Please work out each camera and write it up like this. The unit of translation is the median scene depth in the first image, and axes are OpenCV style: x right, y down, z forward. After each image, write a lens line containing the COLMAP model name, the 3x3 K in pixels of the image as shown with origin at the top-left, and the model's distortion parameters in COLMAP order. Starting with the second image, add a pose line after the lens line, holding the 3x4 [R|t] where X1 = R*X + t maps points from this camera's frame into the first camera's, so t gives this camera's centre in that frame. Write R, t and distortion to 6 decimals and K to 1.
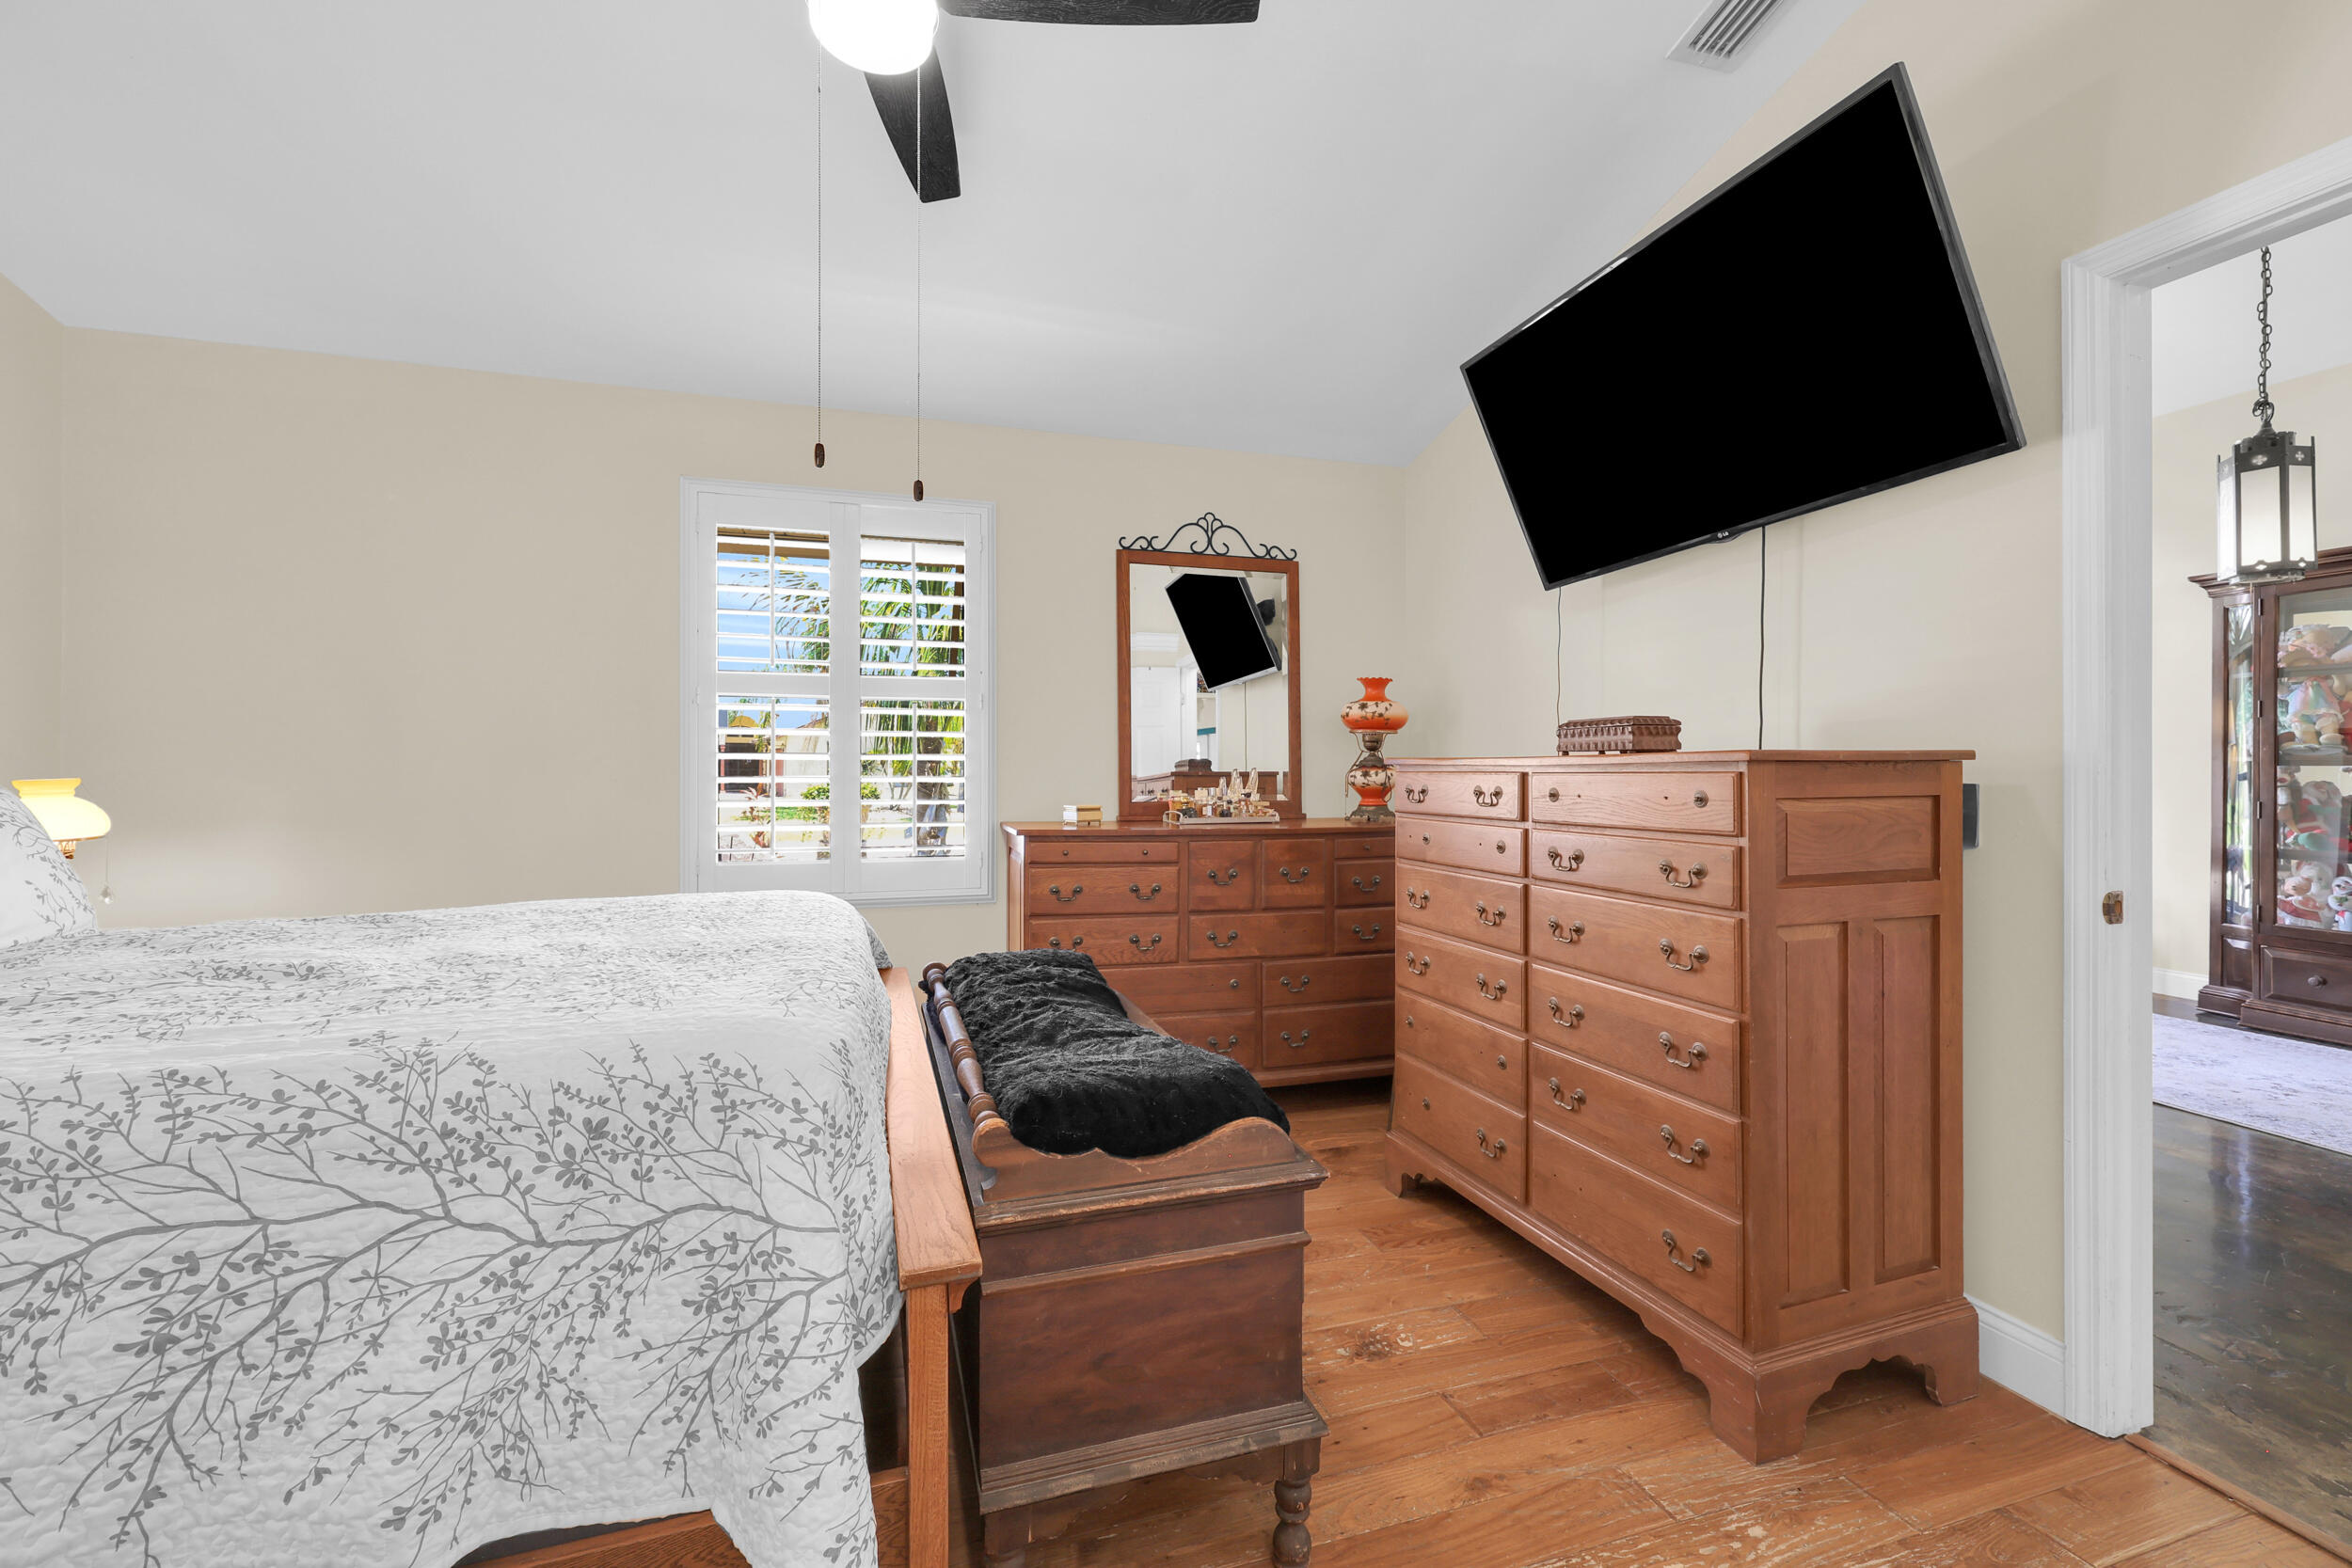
lens RADIAL K [[957.4, 0, 1168.9], [0, 957.4, 777.3], [0, 0, 1]] dist [0.002921, 0.000215]
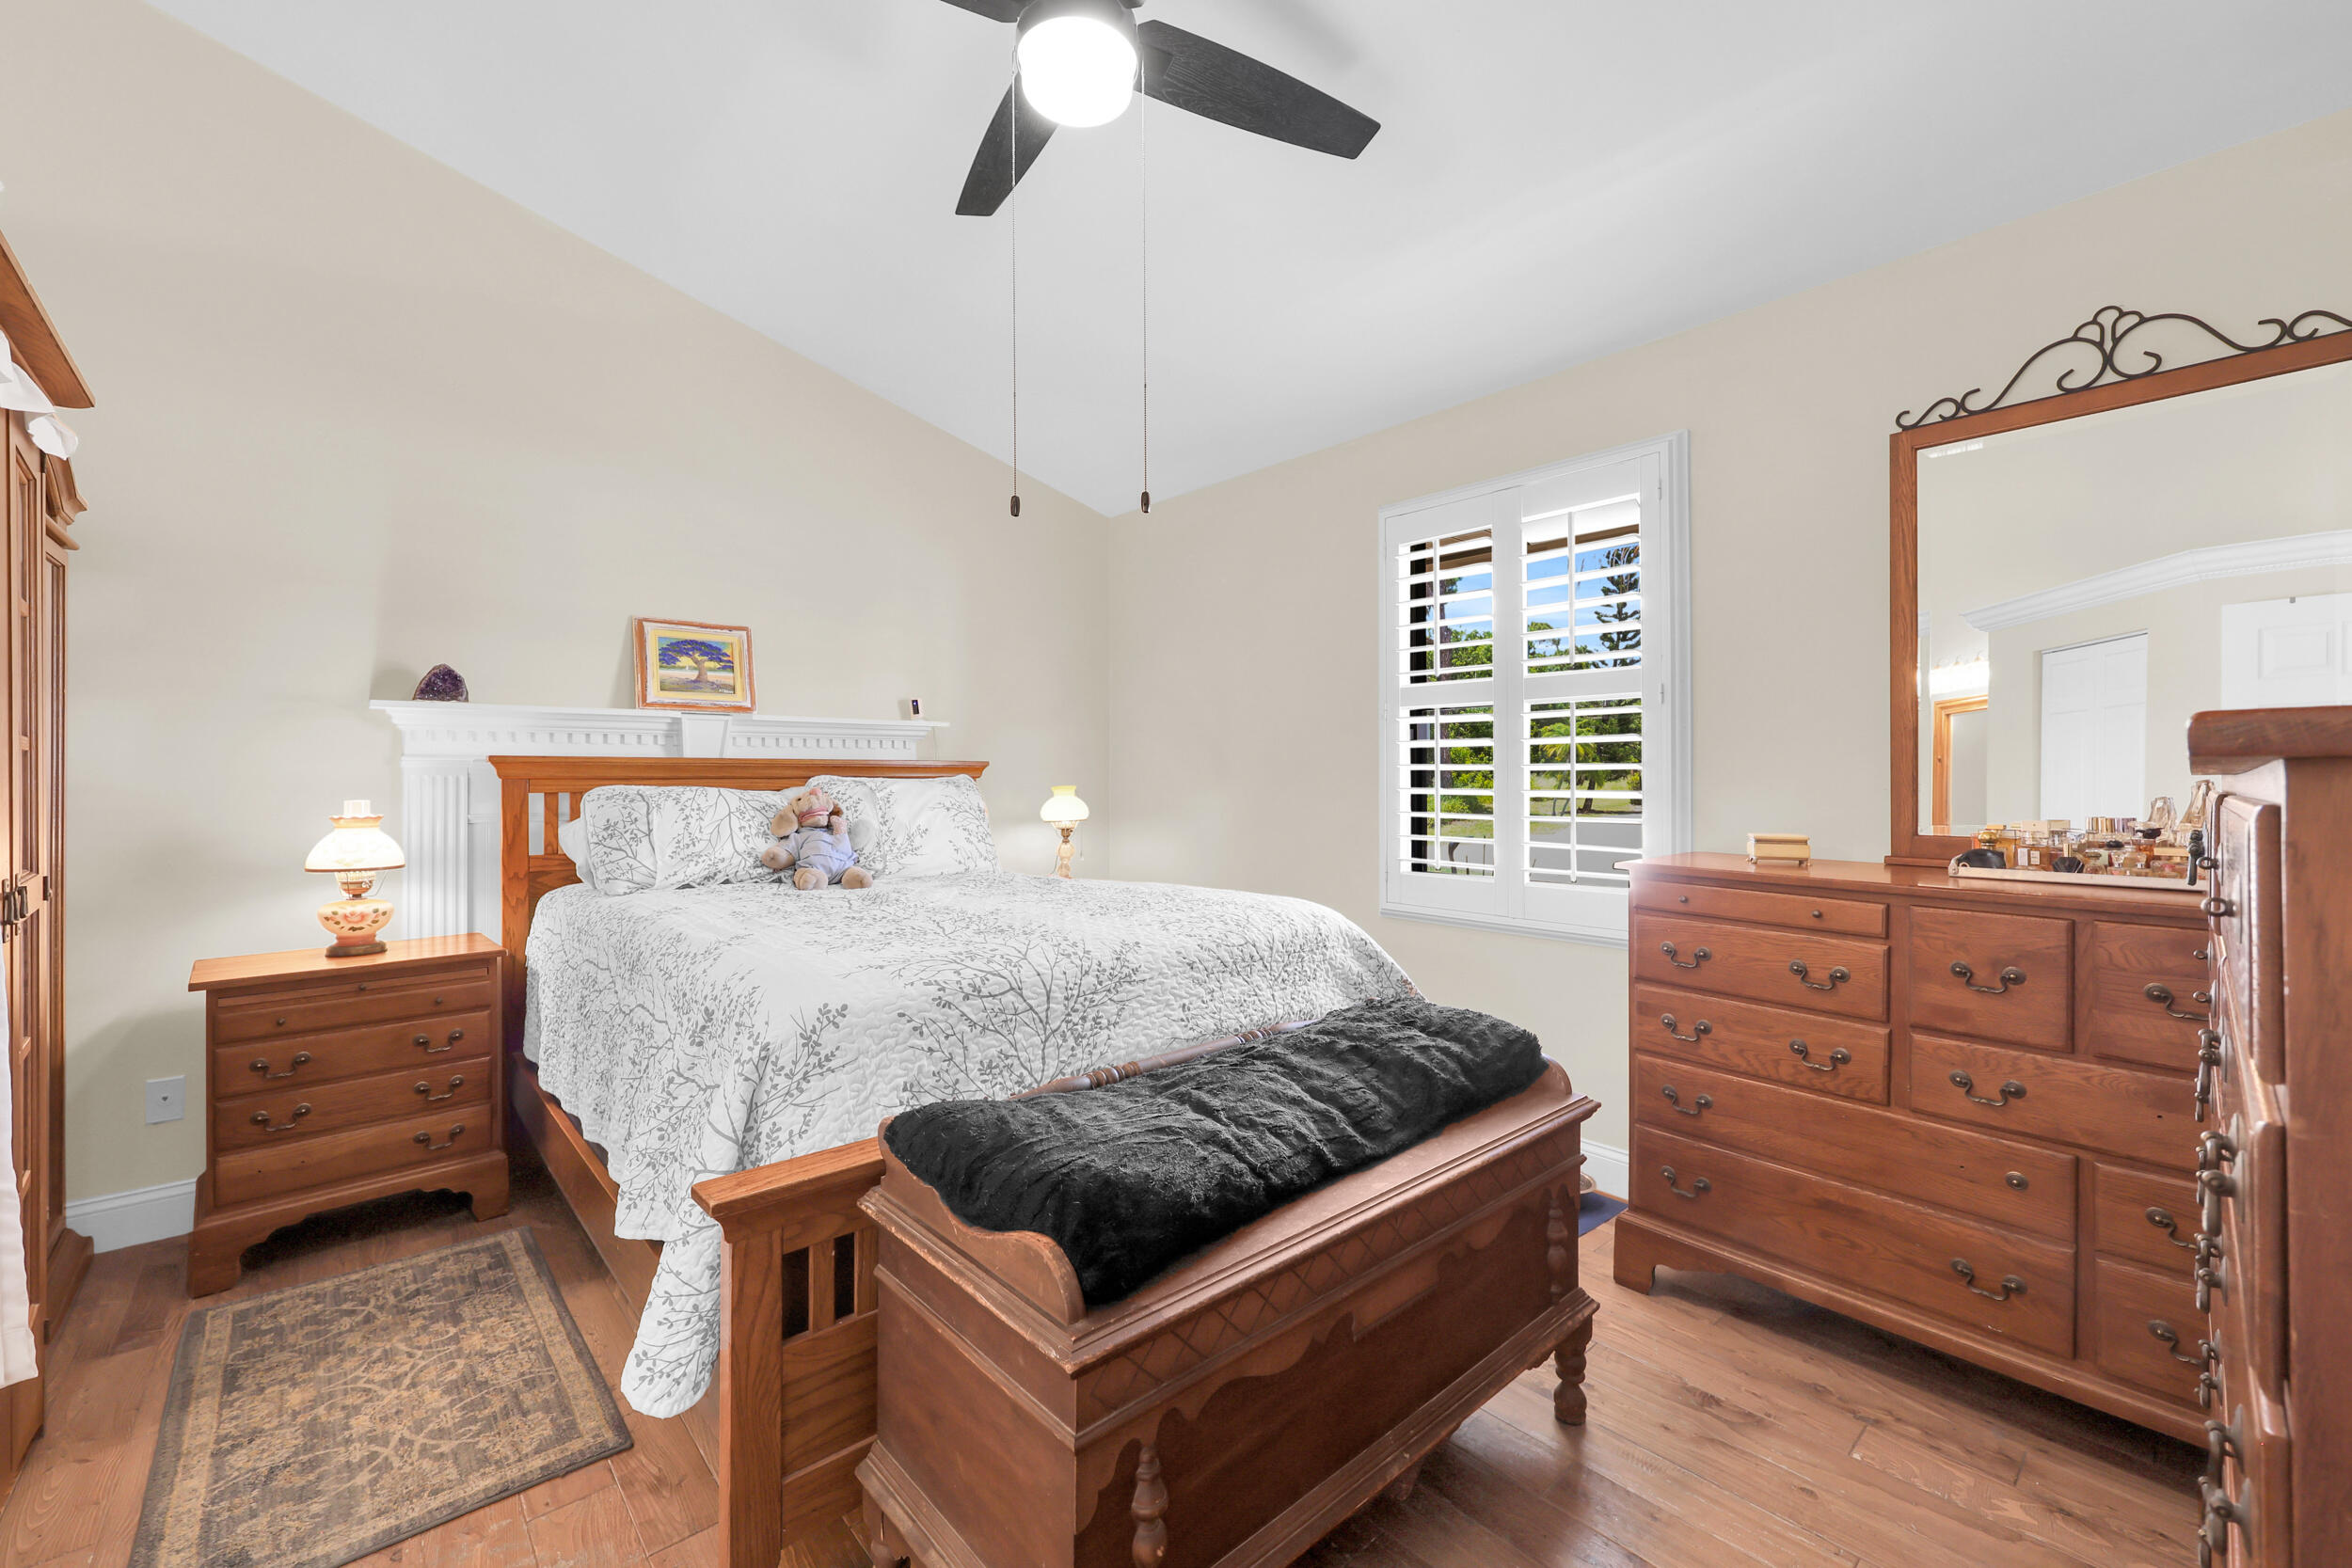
lens RADIAL K [[957.4, 0, 1169.2], [0, 957.4, 777.3], [0, 0, 1]] dist [0.002921, 0.000215]
pose [[0.410190, -0.001511, -0.911999, 0.351466], [-0.008327, 0.999951, -0.005402, -0.004218], [0.911962, 0.009810, 0.410157, 0.328508]]
